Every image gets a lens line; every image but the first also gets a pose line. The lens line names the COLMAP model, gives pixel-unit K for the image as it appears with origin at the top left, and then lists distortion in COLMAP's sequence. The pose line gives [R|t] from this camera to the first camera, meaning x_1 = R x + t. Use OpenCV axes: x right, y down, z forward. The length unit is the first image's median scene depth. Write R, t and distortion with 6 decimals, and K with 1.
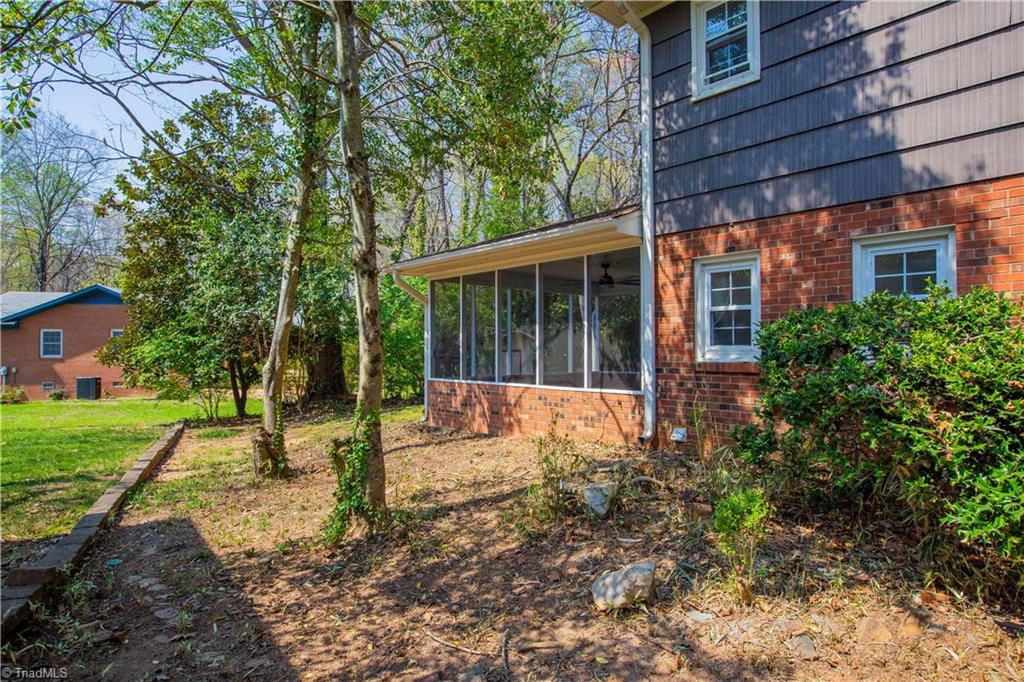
lens RADIAL K [[547.0, 0, 512.0], [0, 547.0, 341.0], [0, 0, 1]] dist [-0.031686, 0.001077]
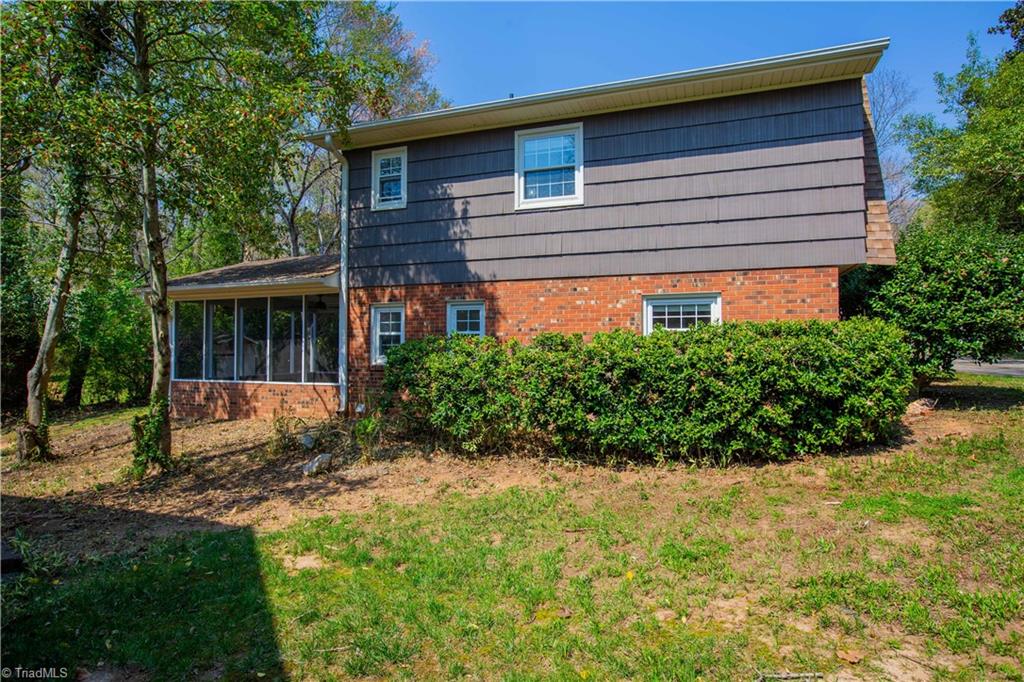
lens RADIAL K [[547.0, 0, 512.0], [0, 547.0, 341.0], [0, 0, 1]] dist [-0.031686, 0.001077]
pose [[0.882438, 0.009580, 0.470331, -0.073688], [-0.008263, 0.999954, -0.004865, -0.030833], [-0.470356, 0.000407, 0.882477, -0.685376]]
